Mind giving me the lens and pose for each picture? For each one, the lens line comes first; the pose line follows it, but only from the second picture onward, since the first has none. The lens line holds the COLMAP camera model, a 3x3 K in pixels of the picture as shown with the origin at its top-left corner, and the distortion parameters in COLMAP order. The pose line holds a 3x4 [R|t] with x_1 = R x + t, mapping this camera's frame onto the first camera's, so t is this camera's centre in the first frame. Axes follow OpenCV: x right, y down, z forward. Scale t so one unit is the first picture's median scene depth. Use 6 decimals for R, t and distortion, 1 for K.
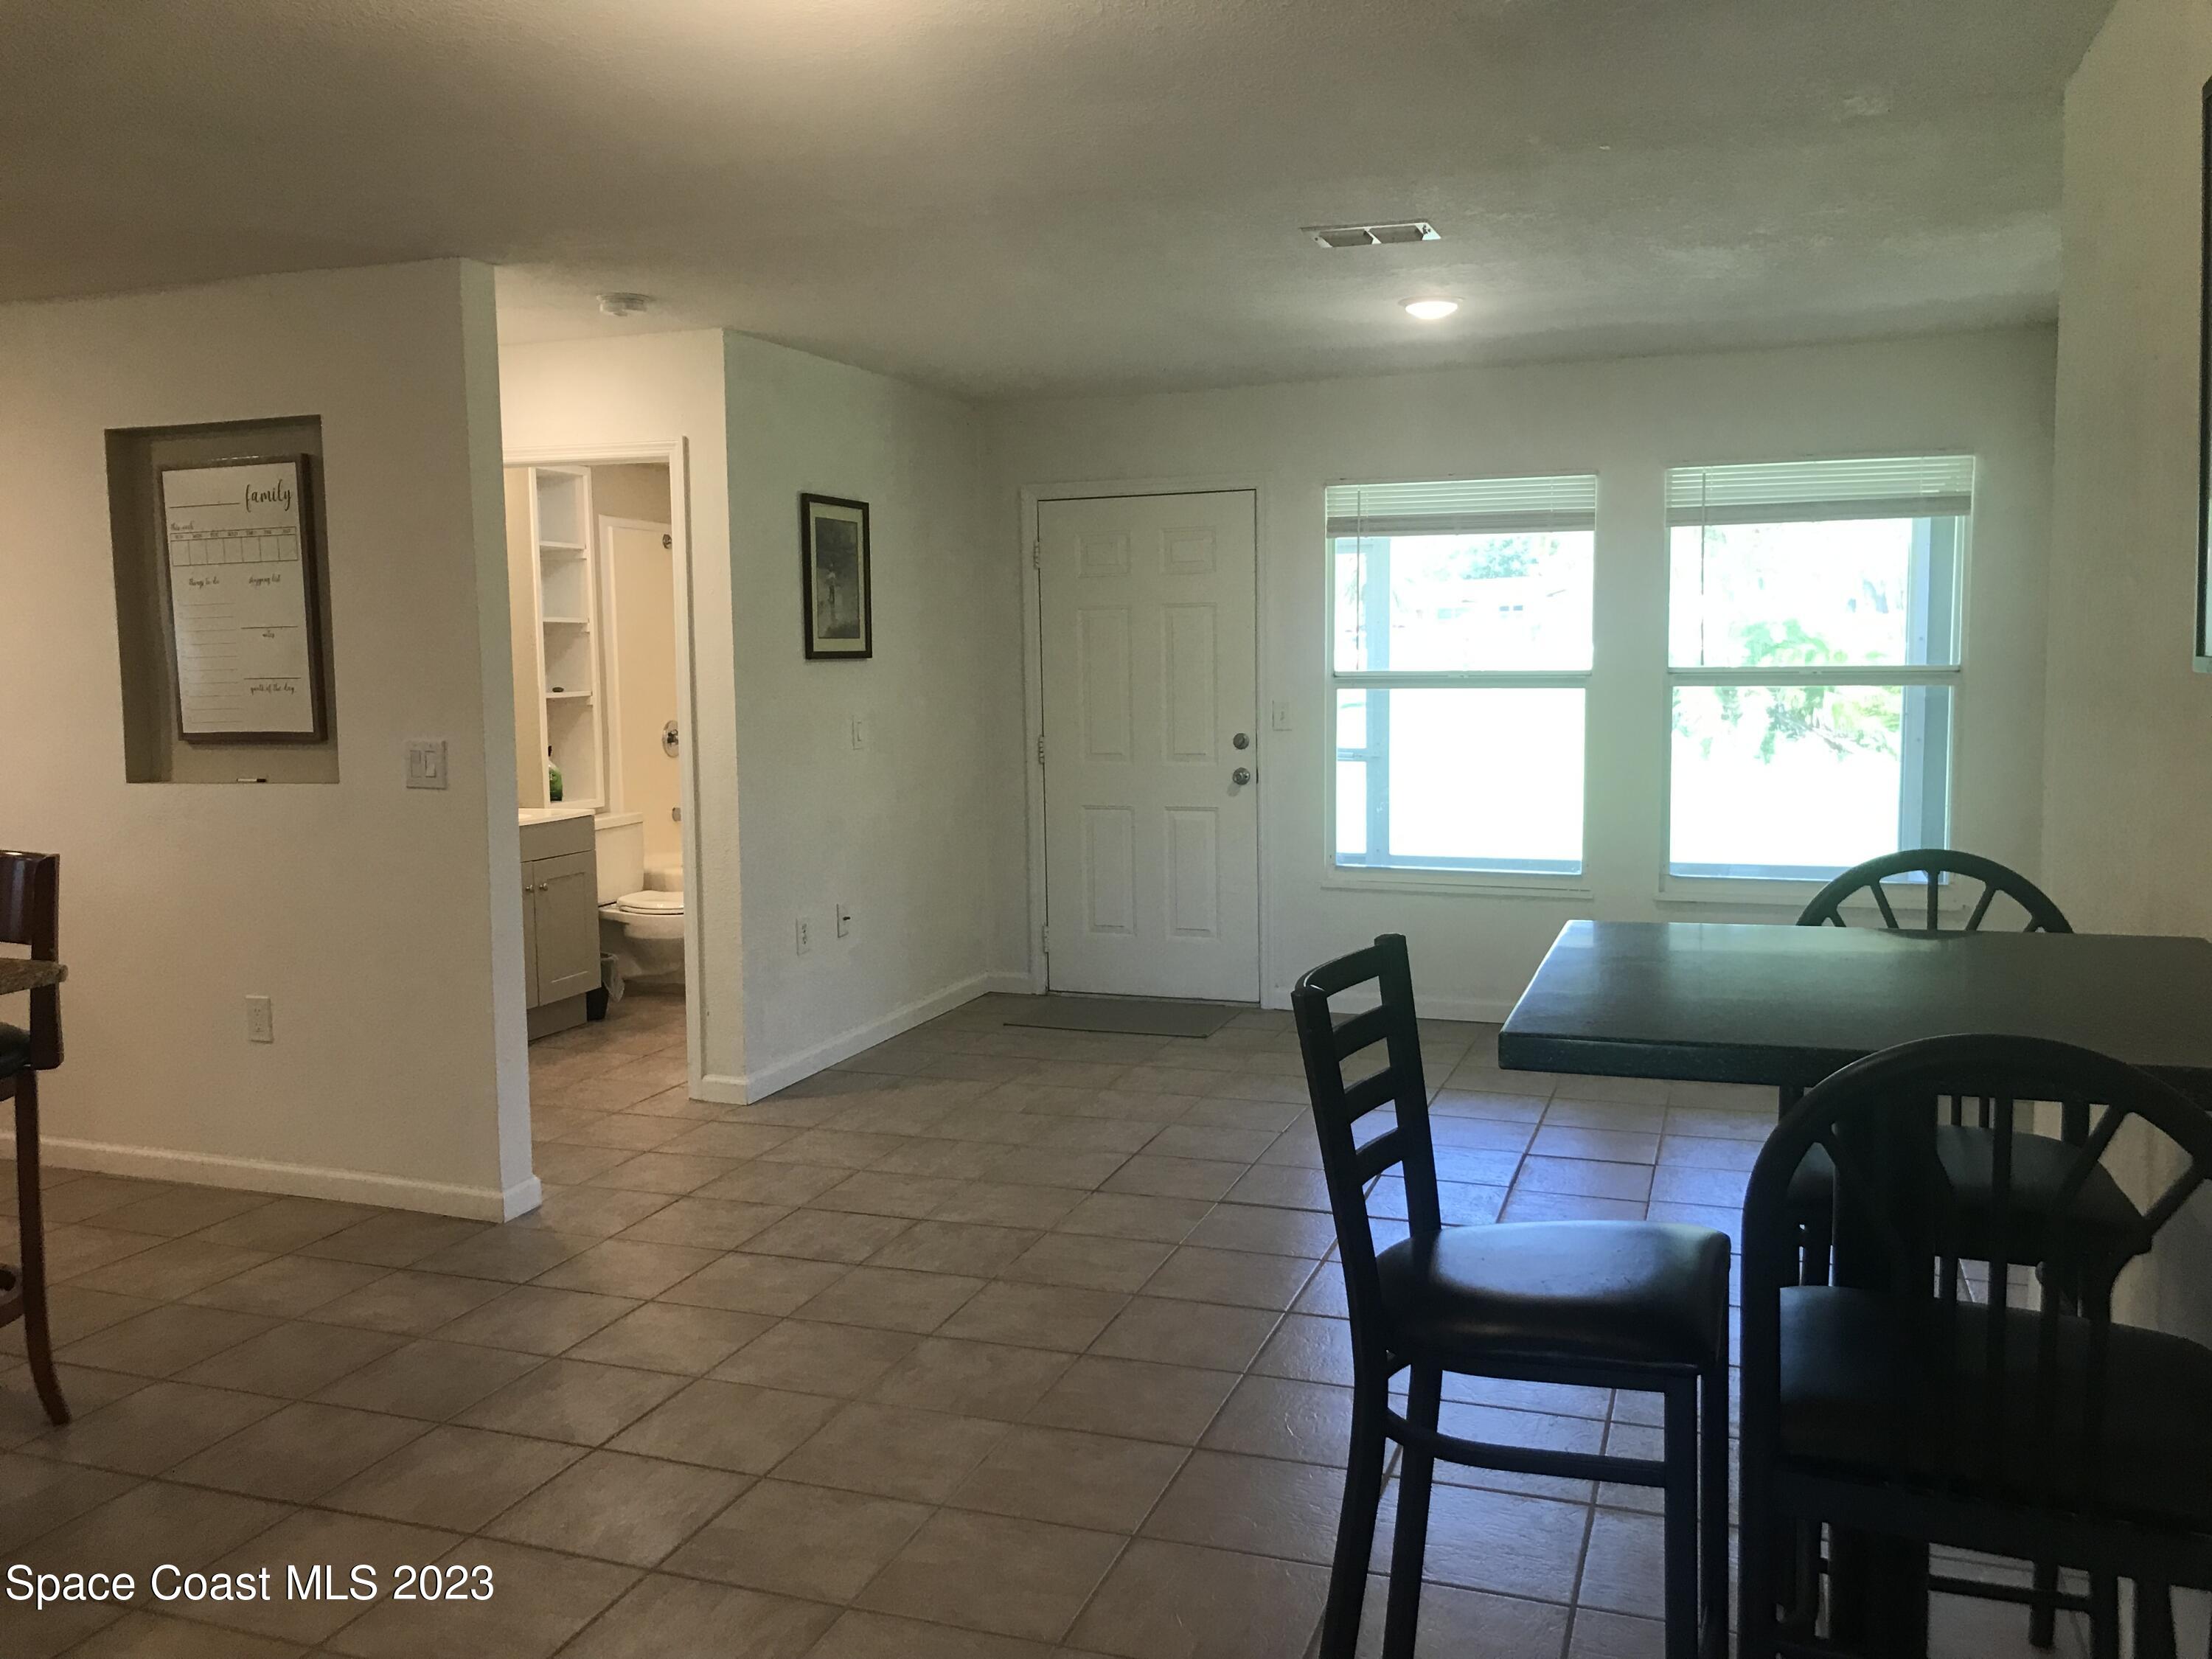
lens RADIAL K [[1770.8, 0, 1106.0], [0, 1770.8, 829.5], [0, 0, 1]] dist [0.122058, -0.466615]
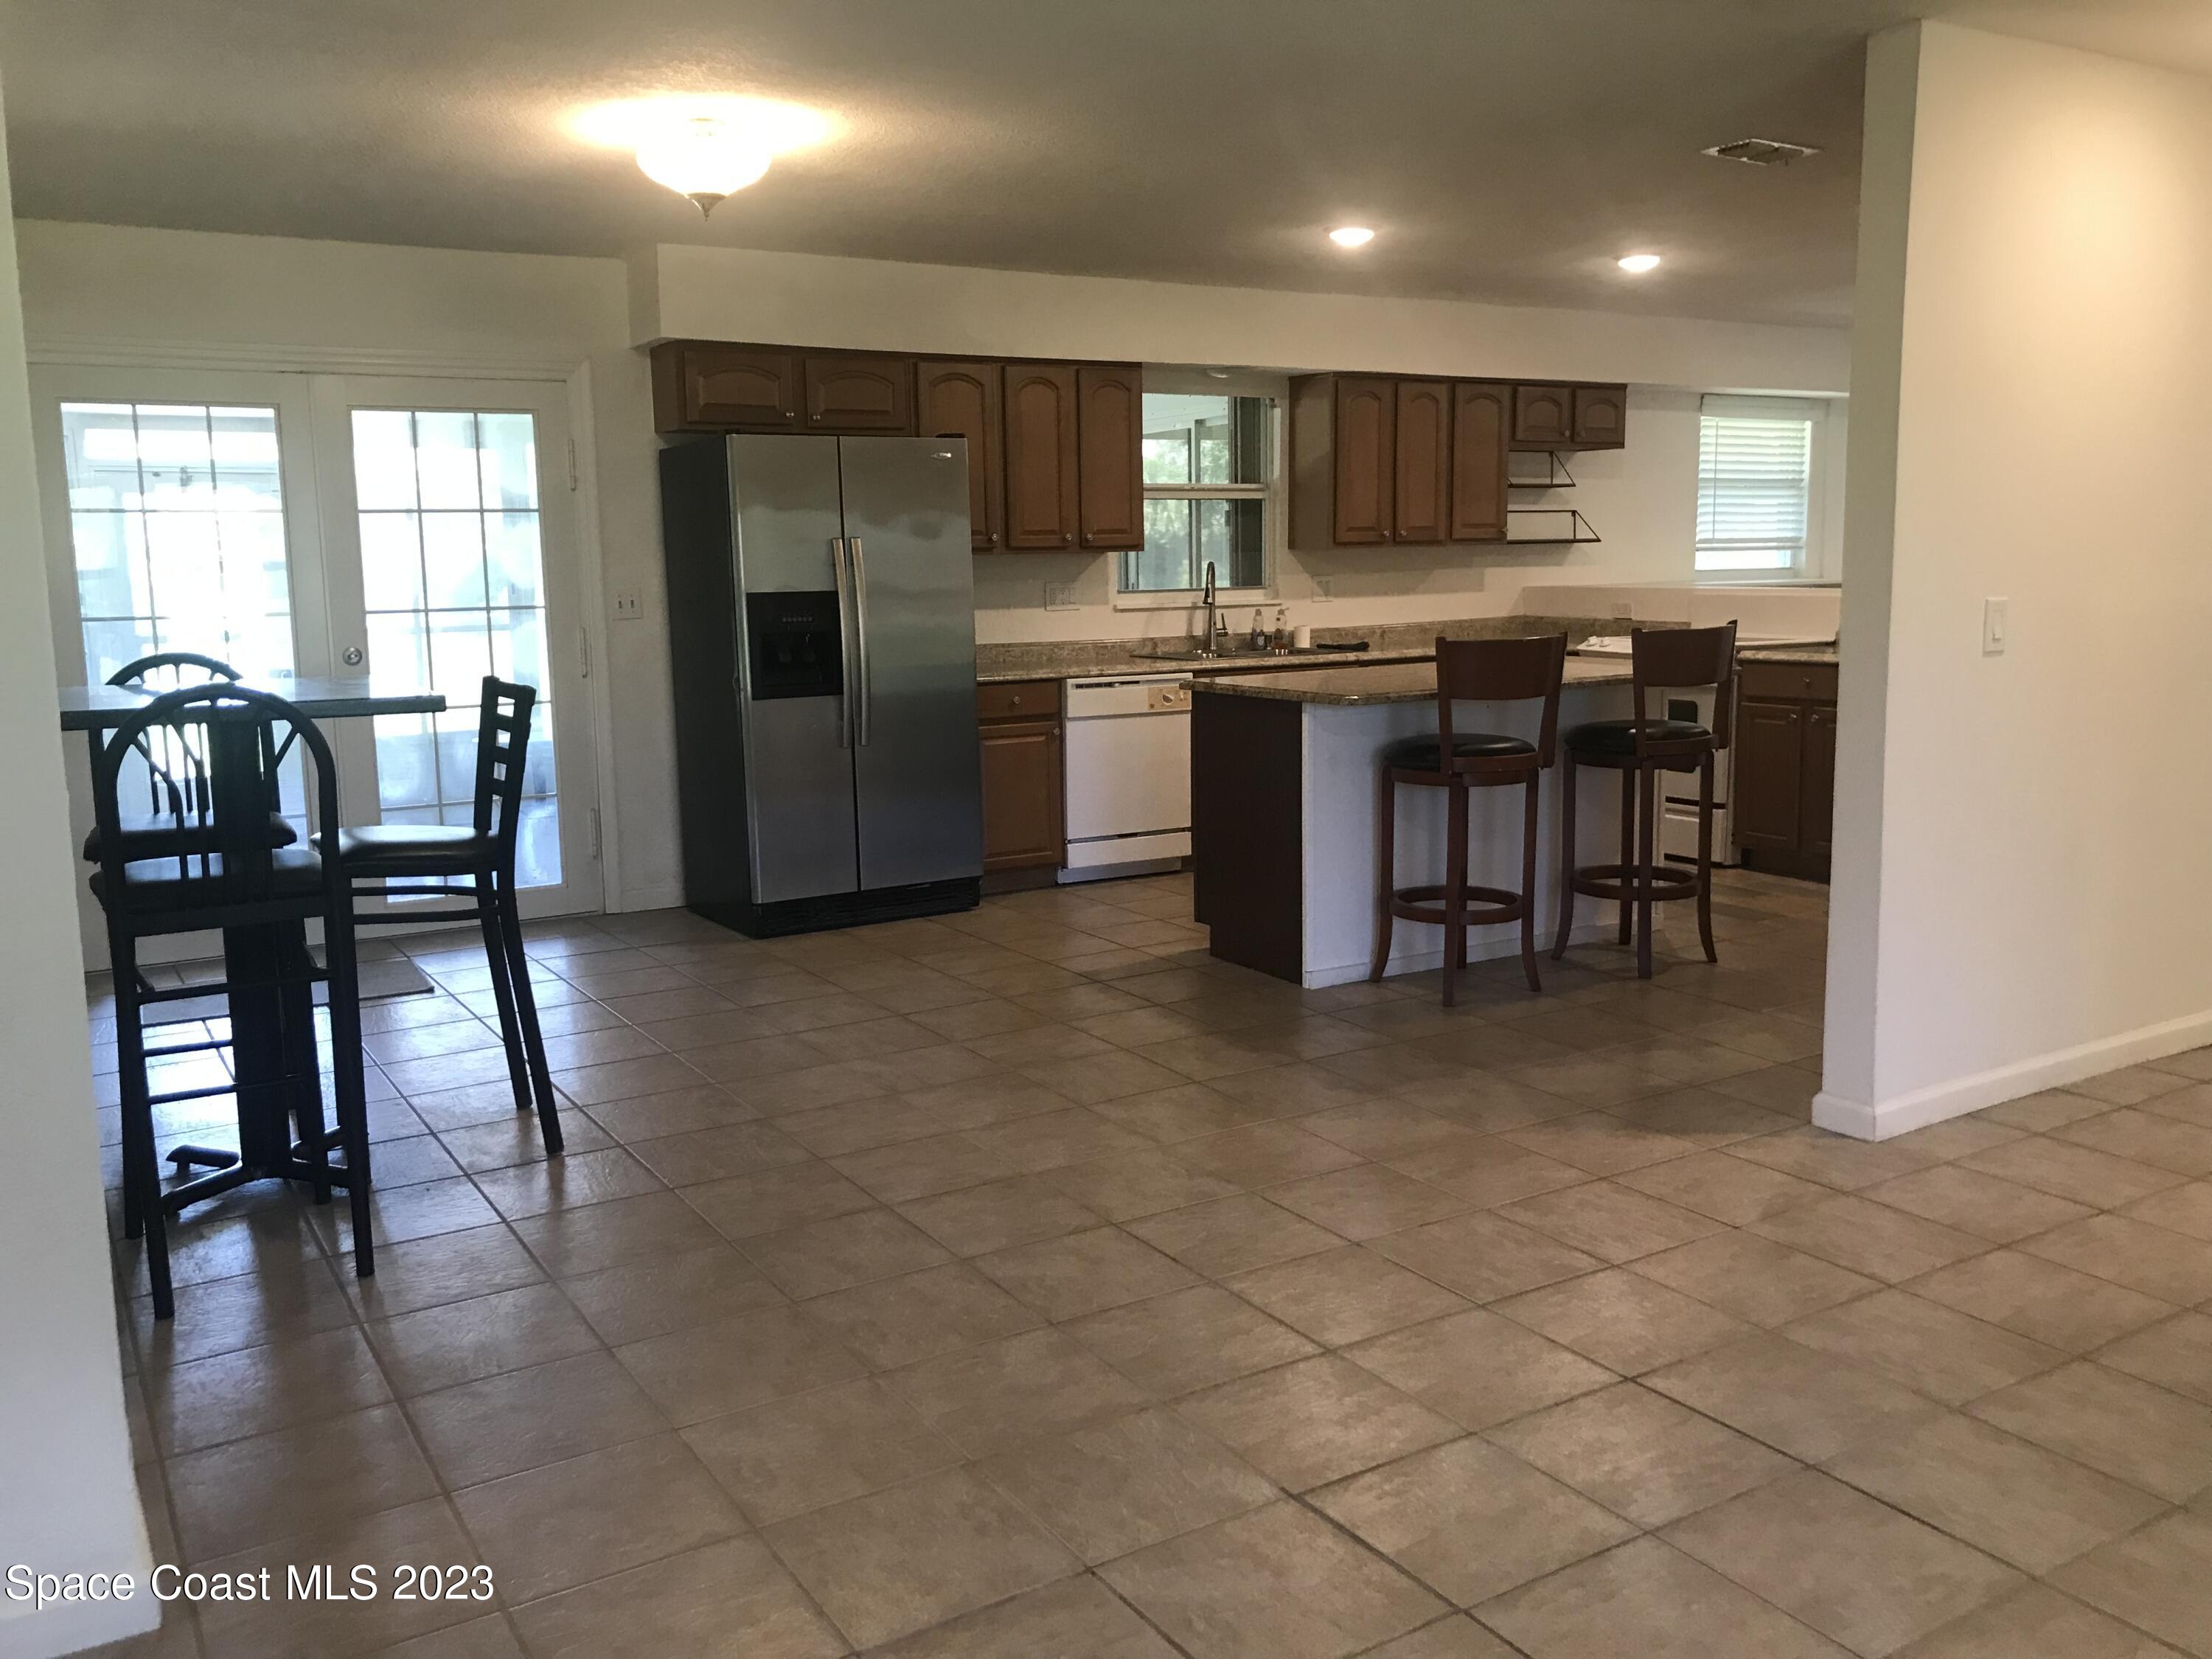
lens RADIAL K [[1770.8, 0, 1106.0], [0, 1770.8, 829.5], [0, 0, 1]] dist [0.122058, -0.466615]
pose [[-0.629106, 0.139885, -0.764629, 0.579258], [-0.058574, 0.972346, 0.226079, -0.114643], [0.775109, 0.187015, -0.603516, 1.263268]]
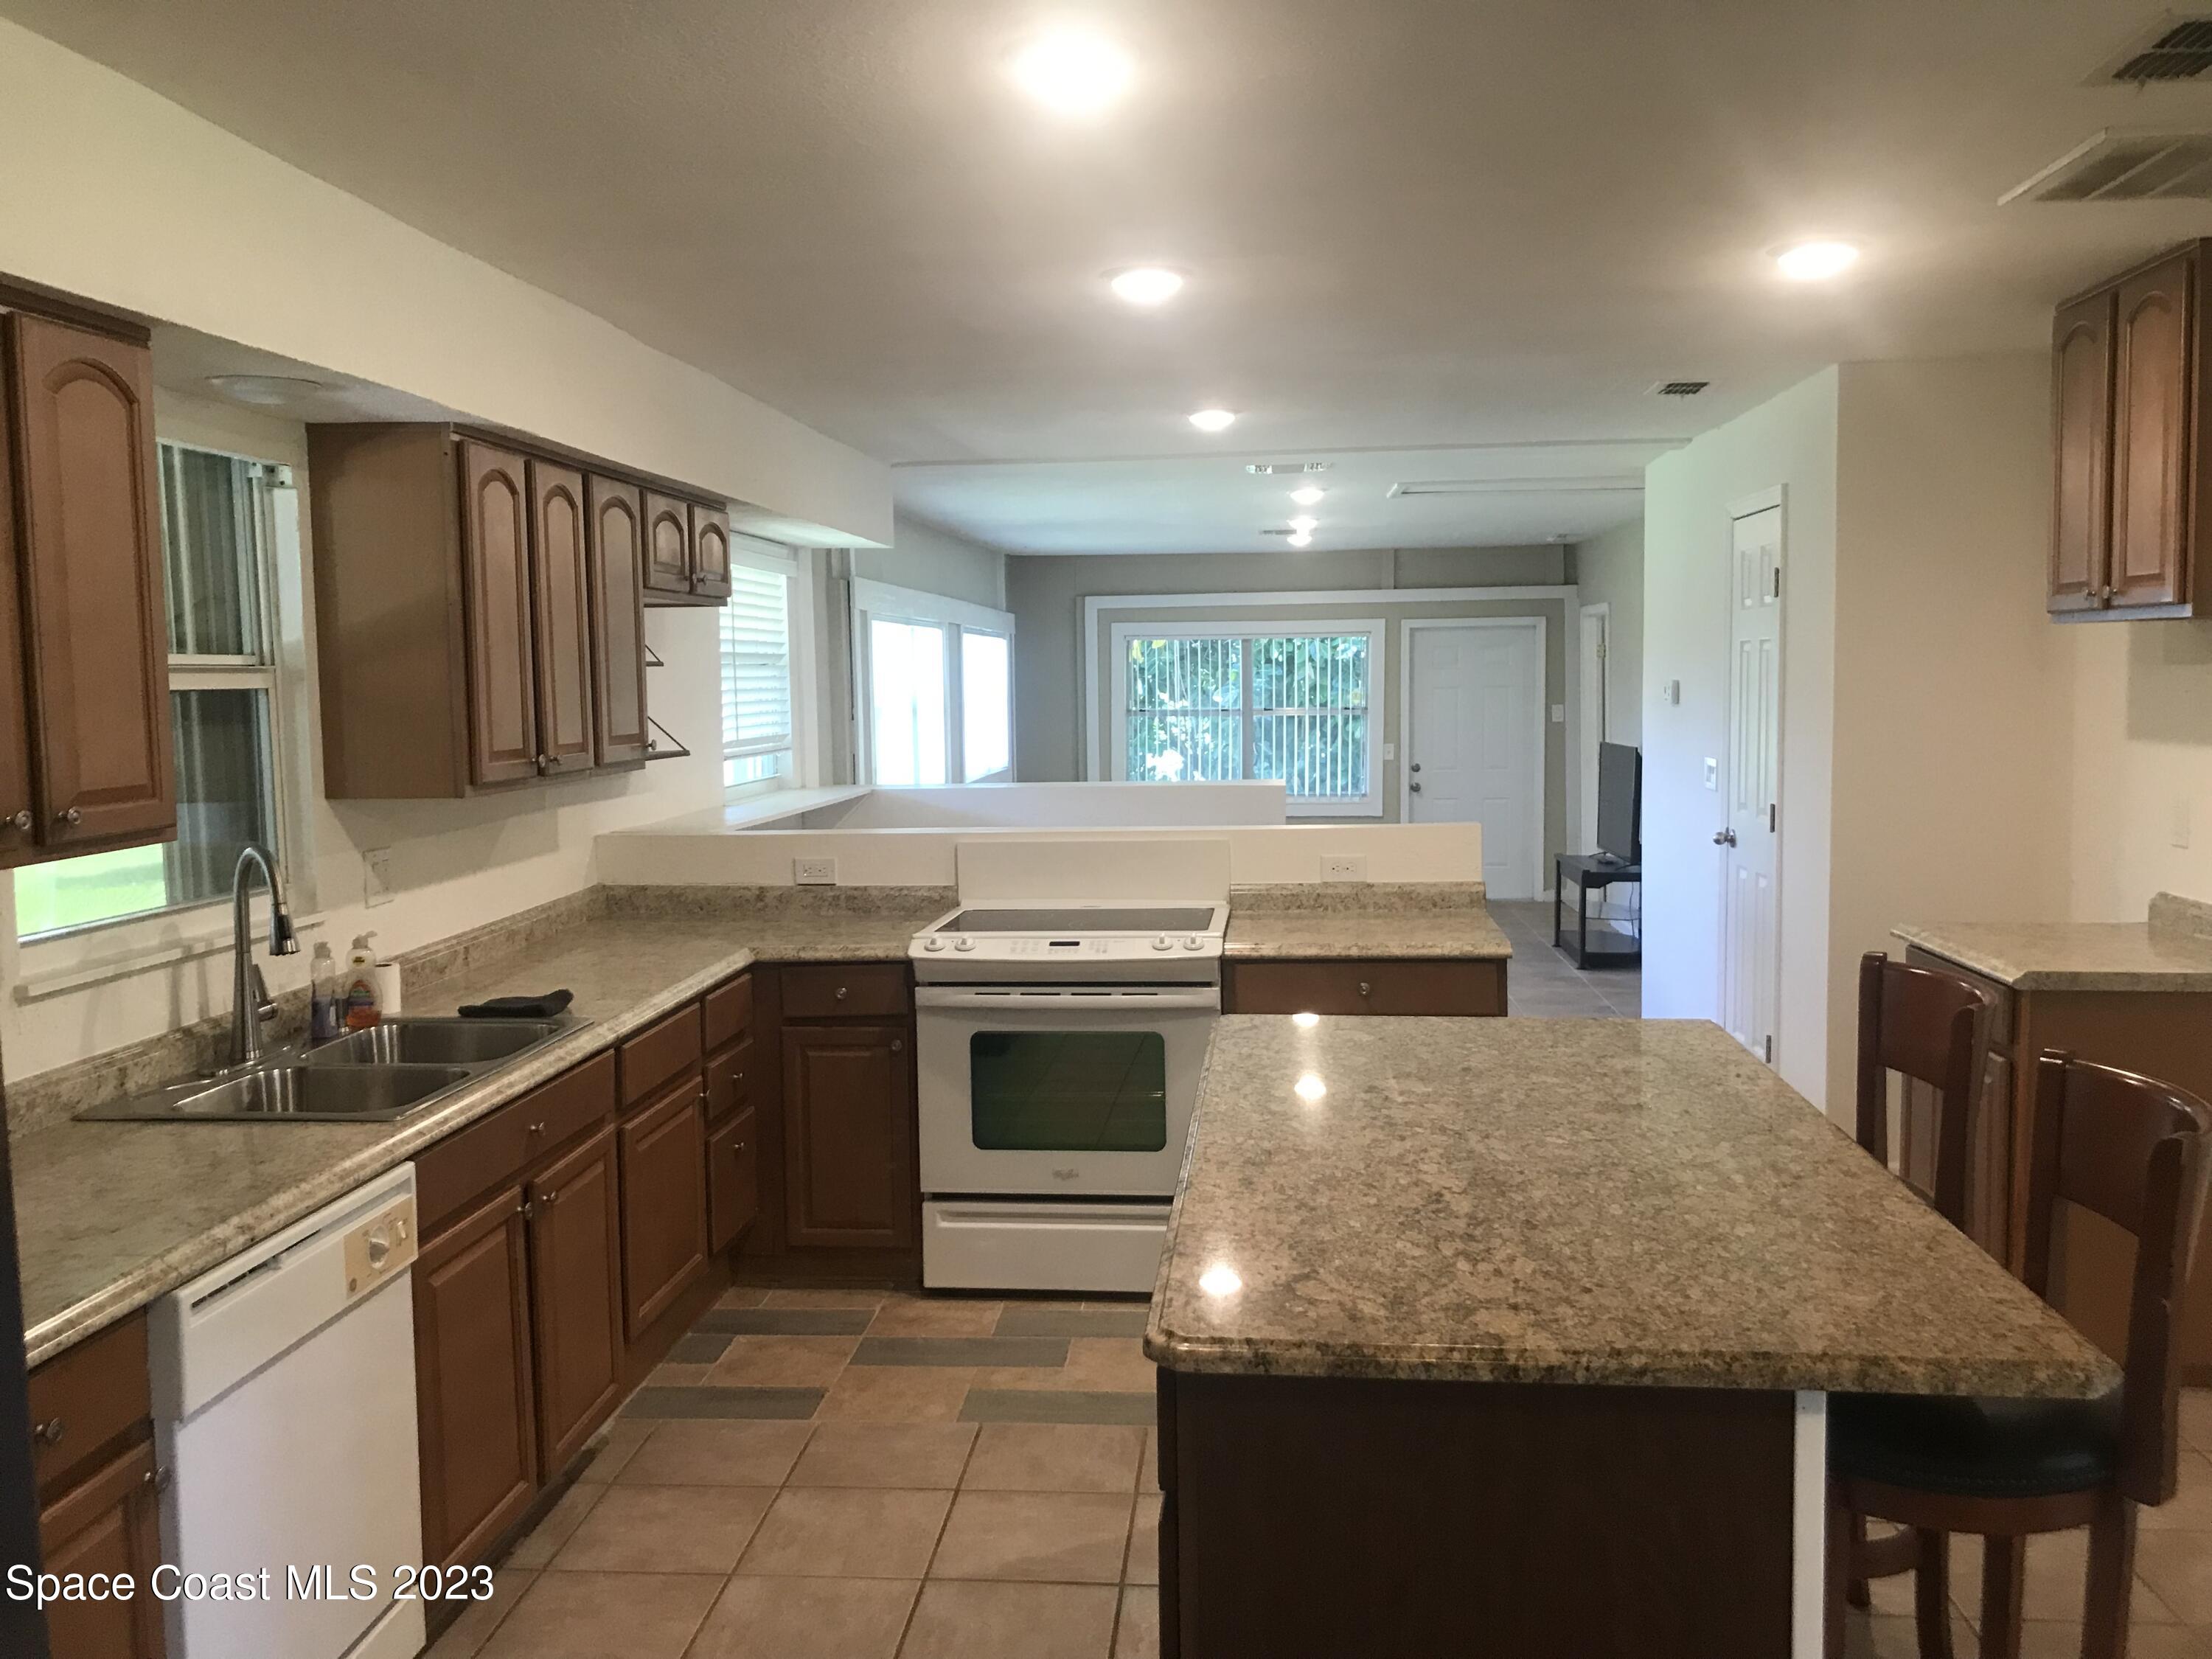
lens RADIAL K [[1805.9, 0, 1099.0], [0, 1805.9, 809.8], [0, 0, 1]] dist [0.097300, -0.155511]
pose [[0.237743, 0.078975, -0.968112, -0.084577], [-0.091057, 0.994112, 0.058735, -0.069066], [0.967051, 0.074190, 0.243534, 0.378990]]
